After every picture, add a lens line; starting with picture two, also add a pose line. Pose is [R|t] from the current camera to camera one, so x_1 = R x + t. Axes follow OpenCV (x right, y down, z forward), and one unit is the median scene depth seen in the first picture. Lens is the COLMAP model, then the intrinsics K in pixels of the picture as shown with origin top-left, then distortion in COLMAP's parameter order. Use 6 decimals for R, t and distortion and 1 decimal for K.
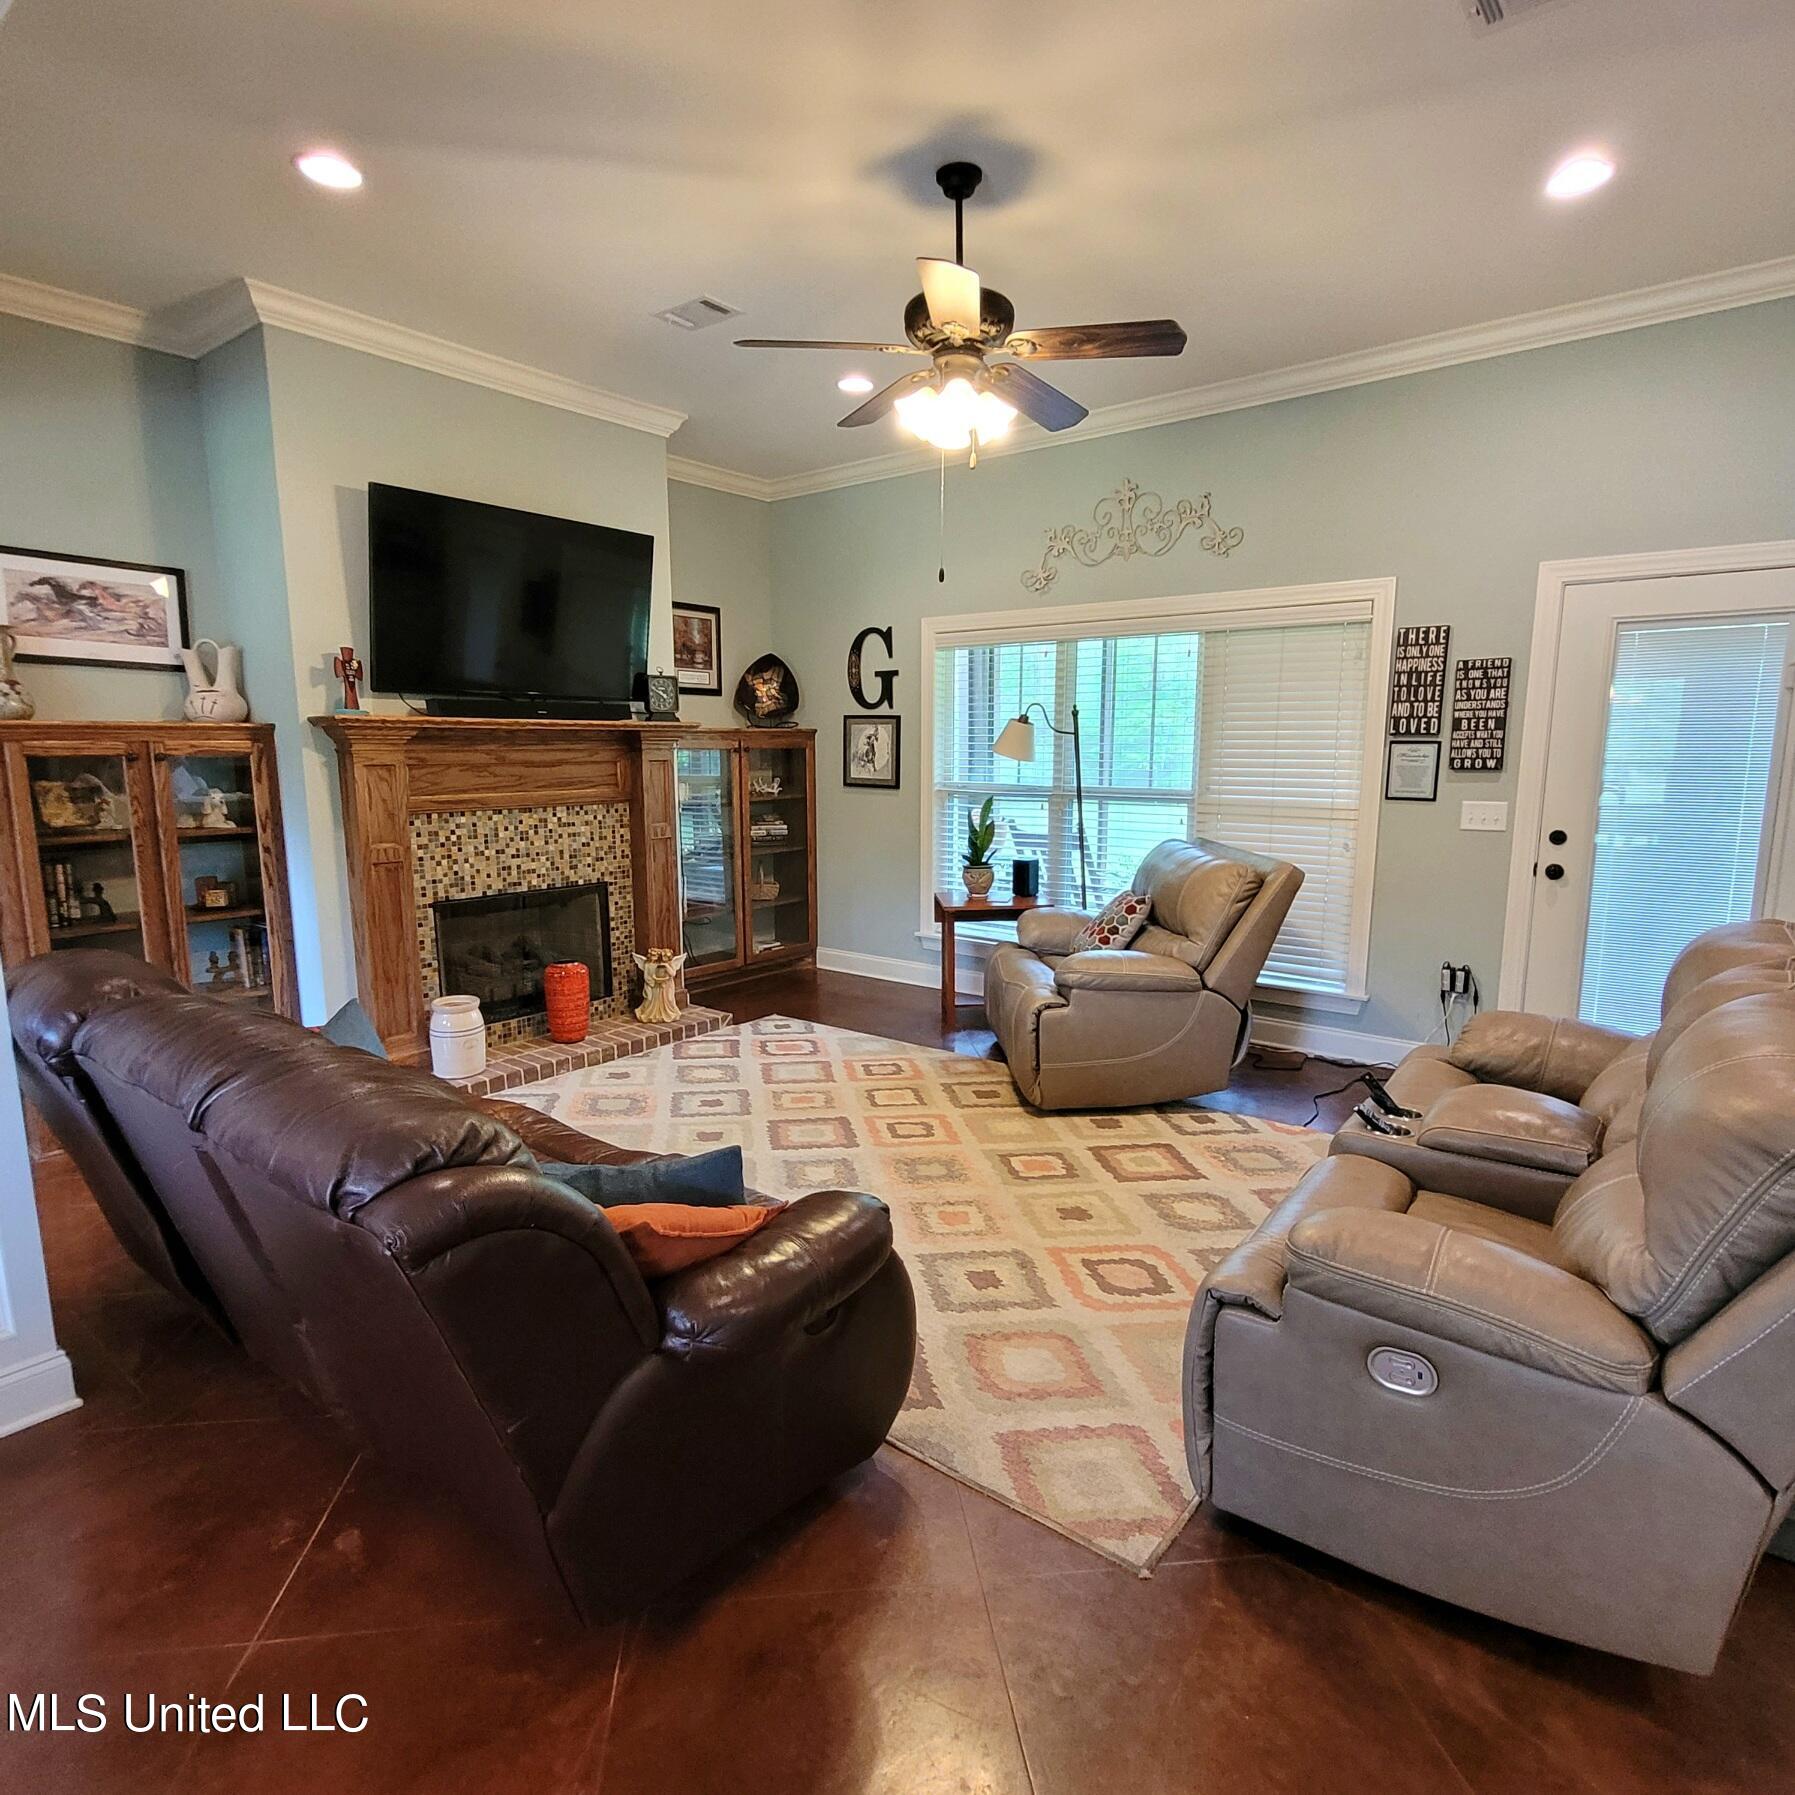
lens RADIAL K [[1032.5, 0, 897.5], [0, 1032.5, 897.5], [0, 0, 1]] dist [0.000187, 0.002682]
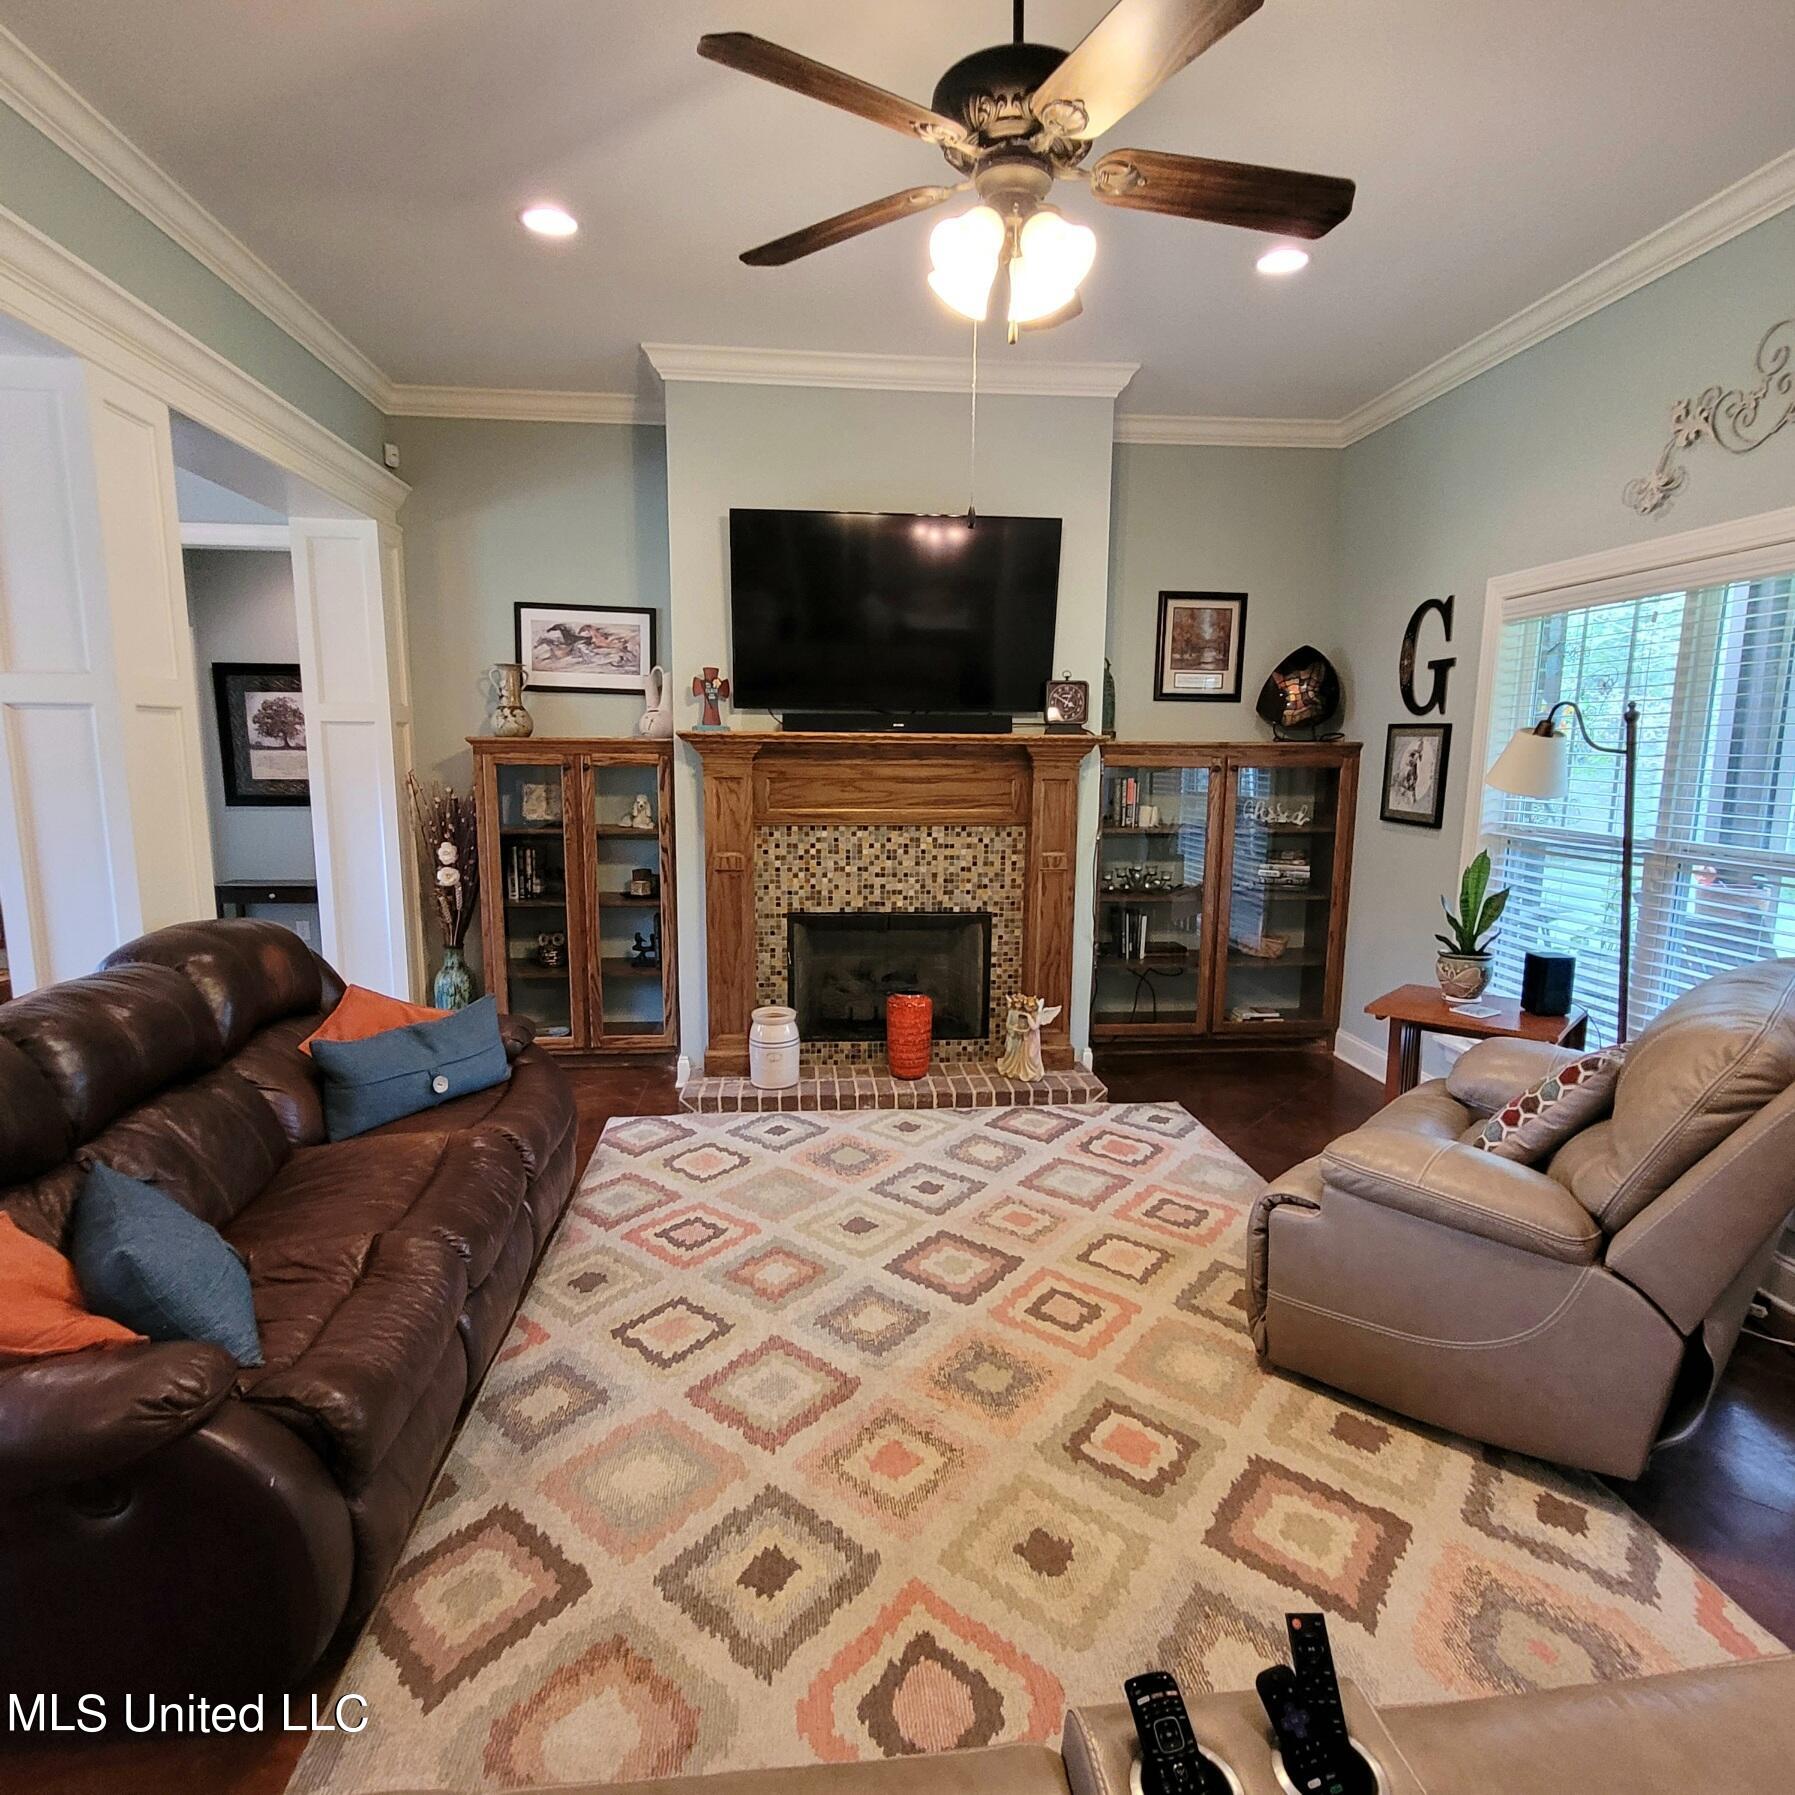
lens RADIAL K [[1040.0, 0, 896.3], [0, 1040.0, 905.2], [0, 0, 1]] dist [0.002313, 0.001586]
pose [[0.698580, 0.111824, -0.706740, 0.331977], [-0.114425, 0.992460, 0.043929, -0.056648], [0.706323, 0.050181, 0.706109, 0.327836]]
